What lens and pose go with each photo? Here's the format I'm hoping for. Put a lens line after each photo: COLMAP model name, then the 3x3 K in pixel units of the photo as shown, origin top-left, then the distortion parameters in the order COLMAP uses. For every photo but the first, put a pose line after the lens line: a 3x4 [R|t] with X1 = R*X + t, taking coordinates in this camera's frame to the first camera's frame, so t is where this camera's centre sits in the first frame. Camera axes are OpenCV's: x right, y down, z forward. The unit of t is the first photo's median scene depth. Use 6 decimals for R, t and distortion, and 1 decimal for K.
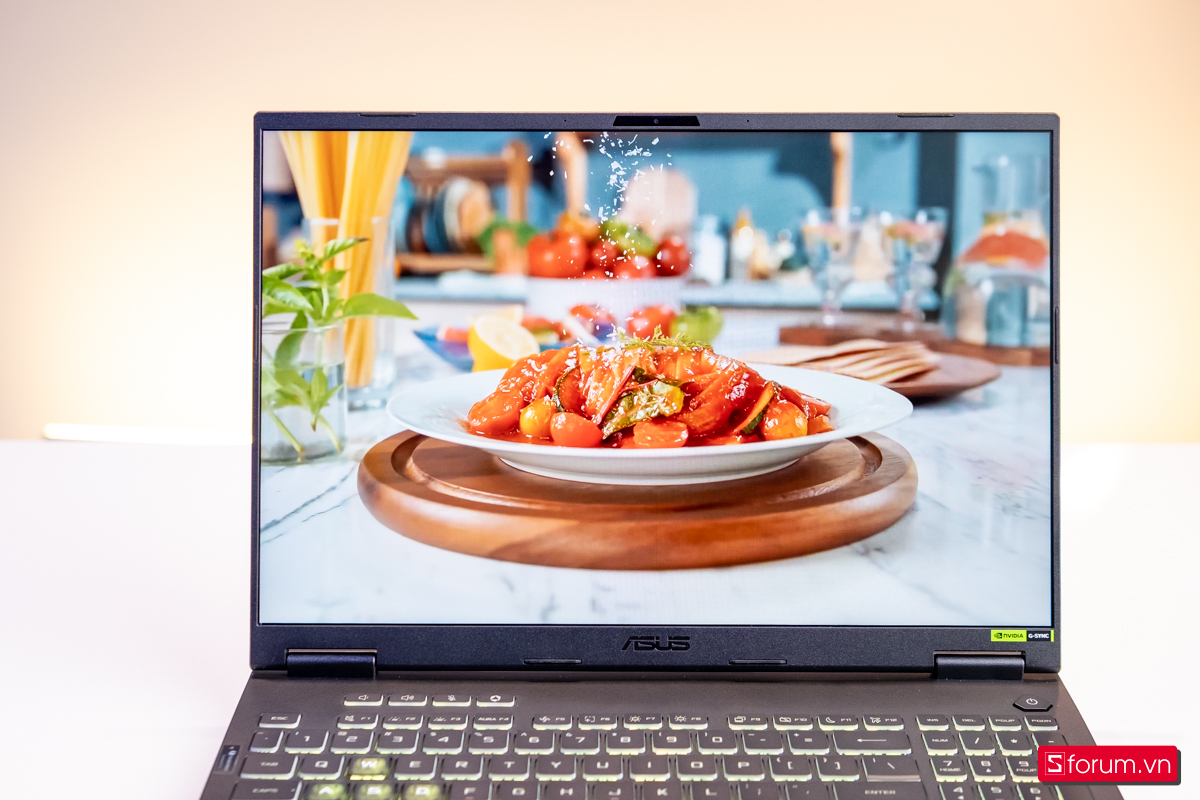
lens RADIAL K [[1566.9, 0, 600.1], [0, 1566.9, 403.6], [0, 0, 1]] dist [0.007577, 0.000000]
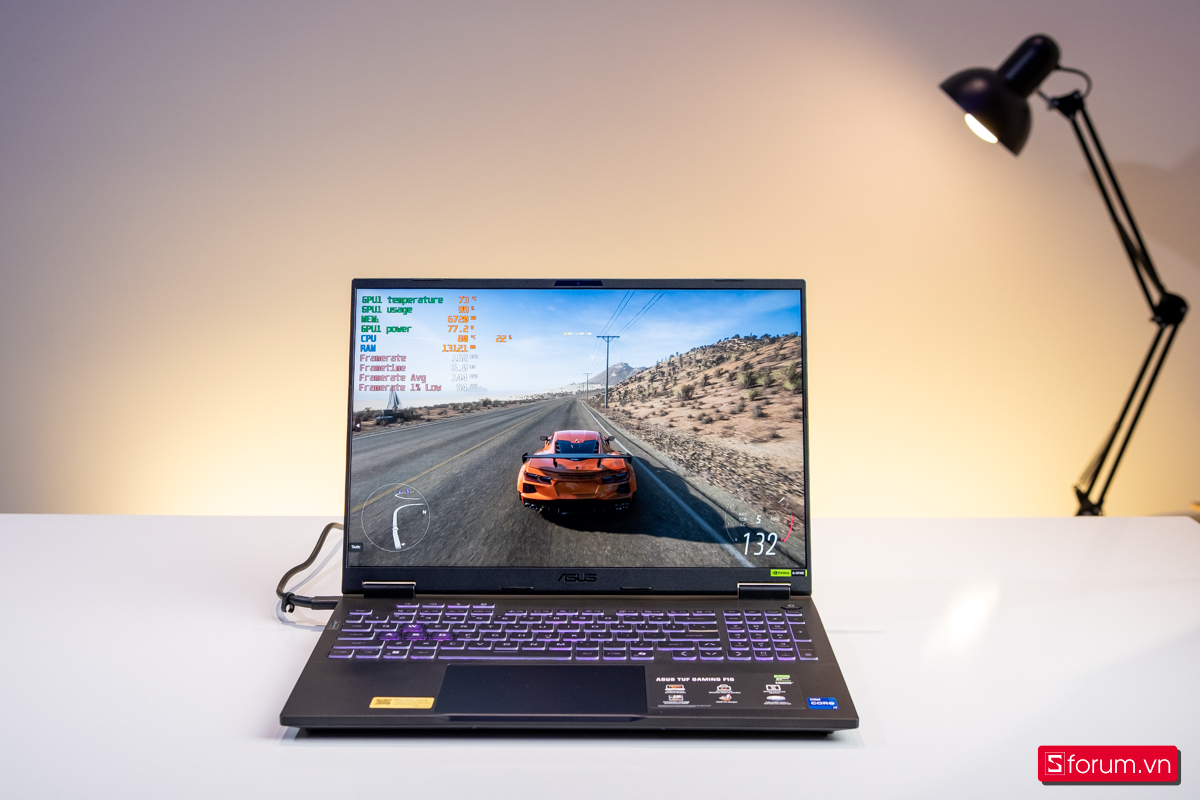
lens RADIAL K [[1566.9, 0, 594.4], [0, 1566.9, 400.2], [0, 0, 1]] dist [0.007577, 0.000000]
pose [[0.999999, 0.001297, -0.000393, 0.055311], [-0.001343, 0.987006, -0.160679, 0.237963], [0.000180, 0.160679, 0.987007, -0.736816]]
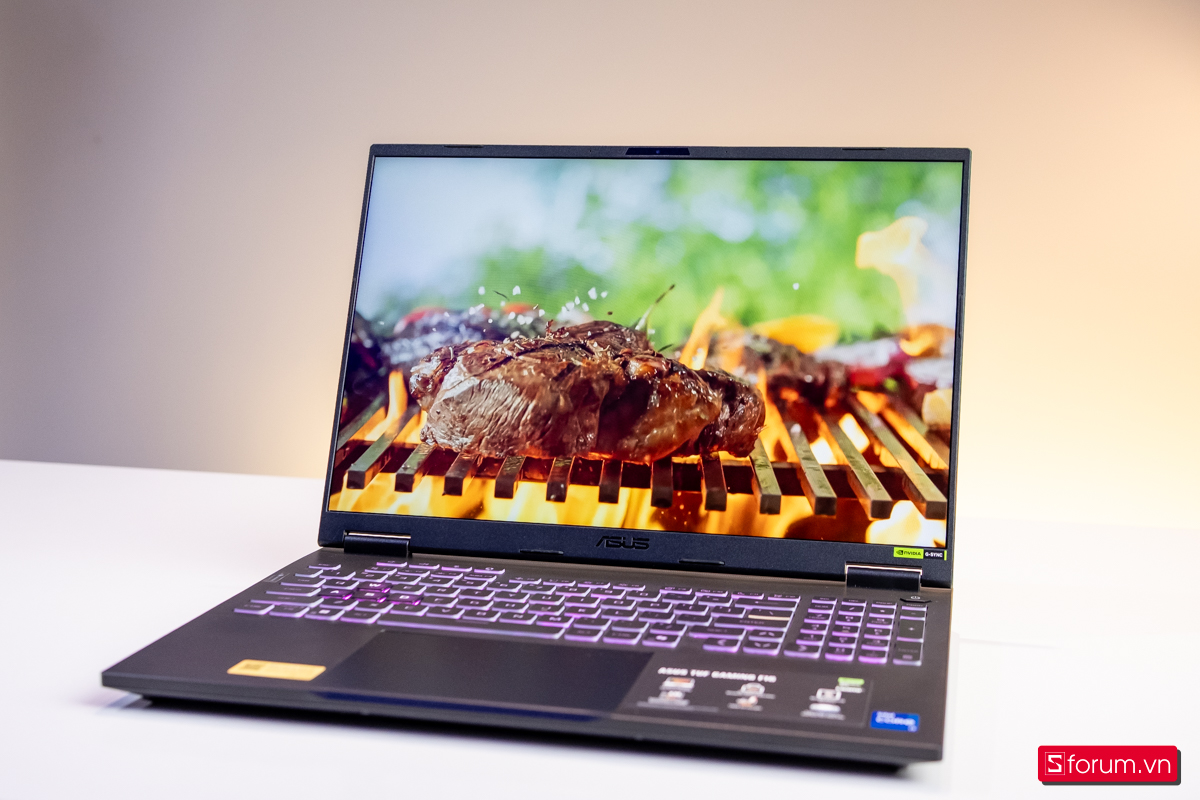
lens RADIAL K [[1566.9, 0, 605.1], [0, 1566.9, 398.7], [0, 0, 1]] dist [0.007577, 0.000000]
pose [[0.977053, 0.041081, -0.208996, 0.279637], [-0.084339, 0.975643, -0.202506, 0.296315], [0.195586, 0.215486, 0.956719, -0.226759]]
